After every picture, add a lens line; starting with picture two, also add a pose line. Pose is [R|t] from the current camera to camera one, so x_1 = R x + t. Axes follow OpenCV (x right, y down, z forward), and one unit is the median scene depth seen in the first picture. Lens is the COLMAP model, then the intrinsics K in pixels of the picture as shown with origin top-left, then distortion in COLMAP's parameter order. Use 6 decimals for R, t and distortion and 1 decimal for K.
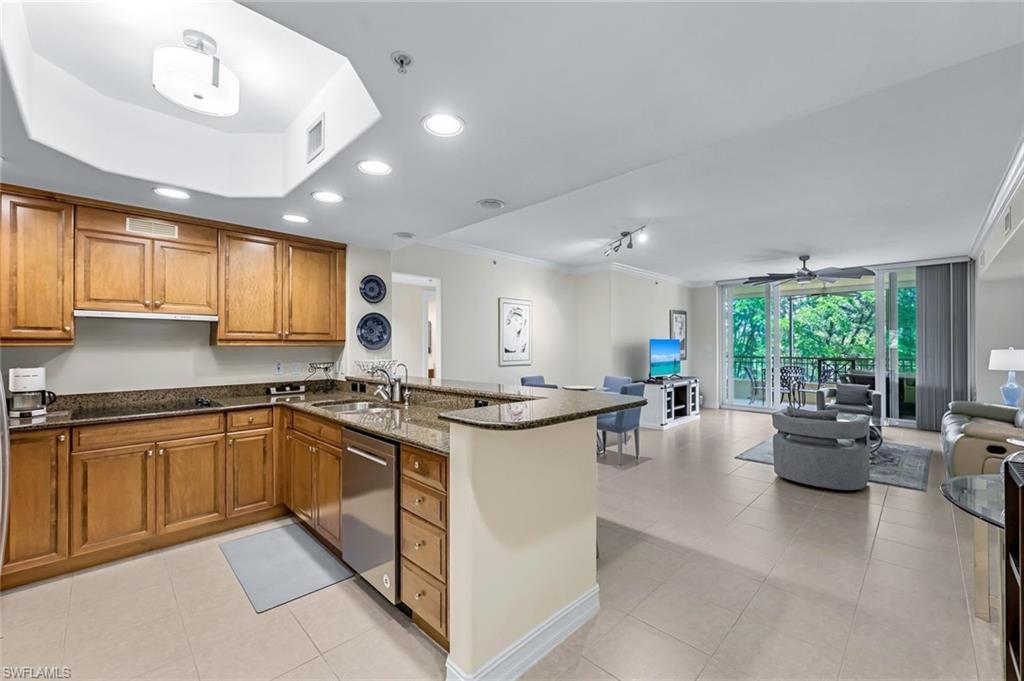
lens RADIAL K [[413.1, 0, 512.0], [0, 413.1, 340.5], [0, 0, 1]] dist [0.002333, 0.000349]
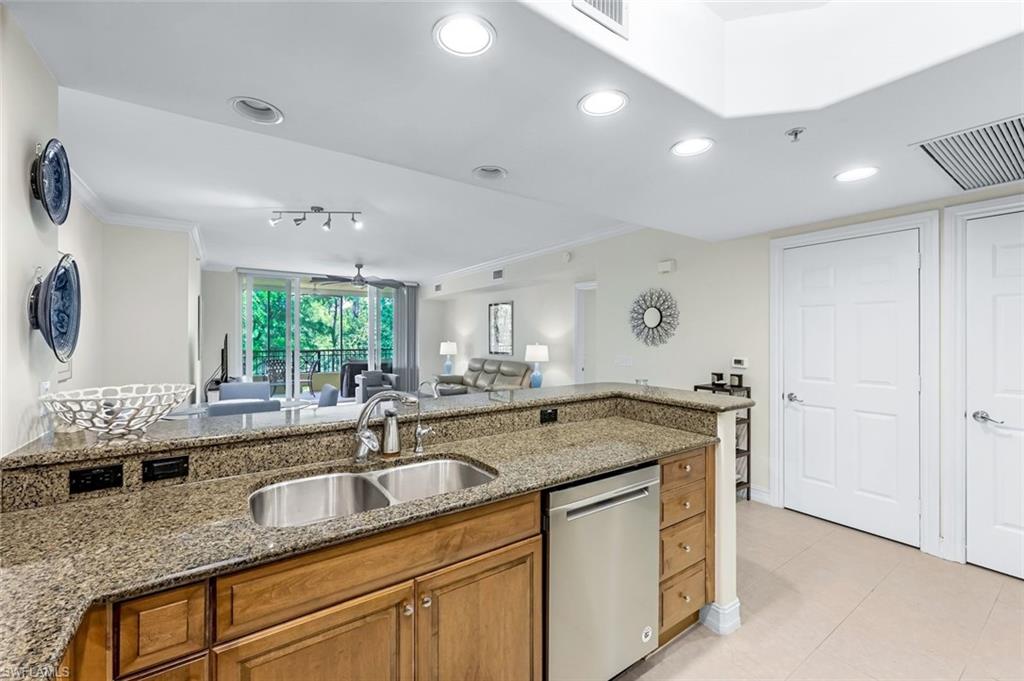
lens RADIAL K [[413.5, 0, 510.8], [0, 413.5, 339.2], [0, 0, 1]] dist [0.001318, 0.000468]
pose [[0.186374, -0.001869, 0.982477, -0.353135], [-0.015955, 0.999861, 0.004929, -0.003425], [-0.982349, -0.016594, 0.186318, 0.334769]]
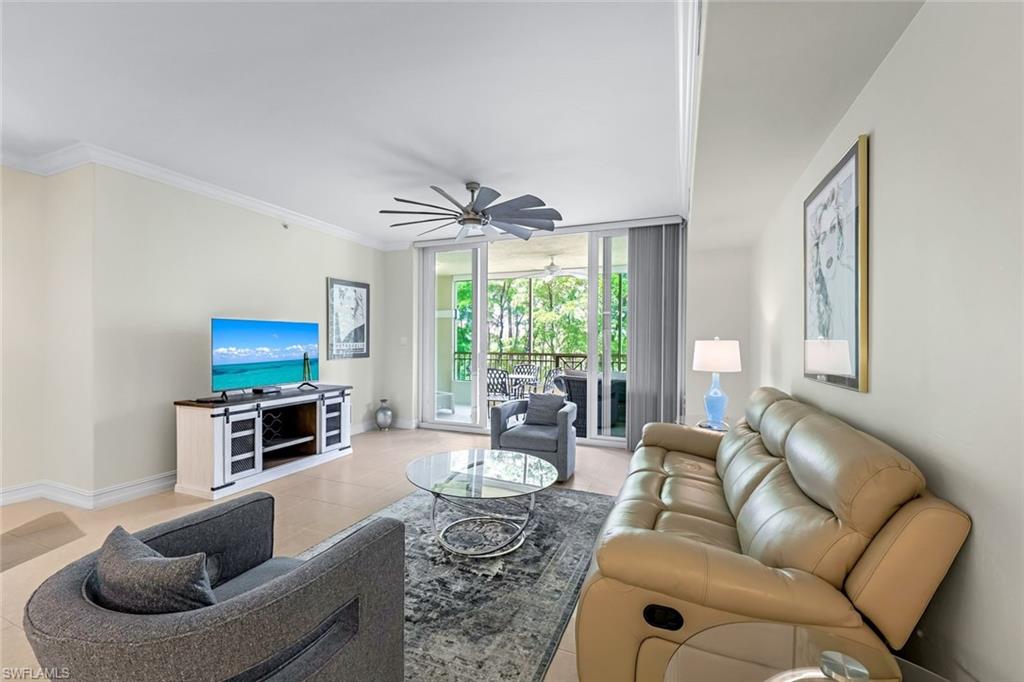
lens RADIAL K [[413.1, 0, 512.0], [0, 413.1, 341.0], [0, 0, 1]] dist [0.002333, 0.000349]
pose [[0.921618, 0.007332, 0.388029, 0.503080], [-0.010275, 0.999932, 0.005508, 0.019221], [-0.387962, -0.009063, 0.921631, 0.404694]]
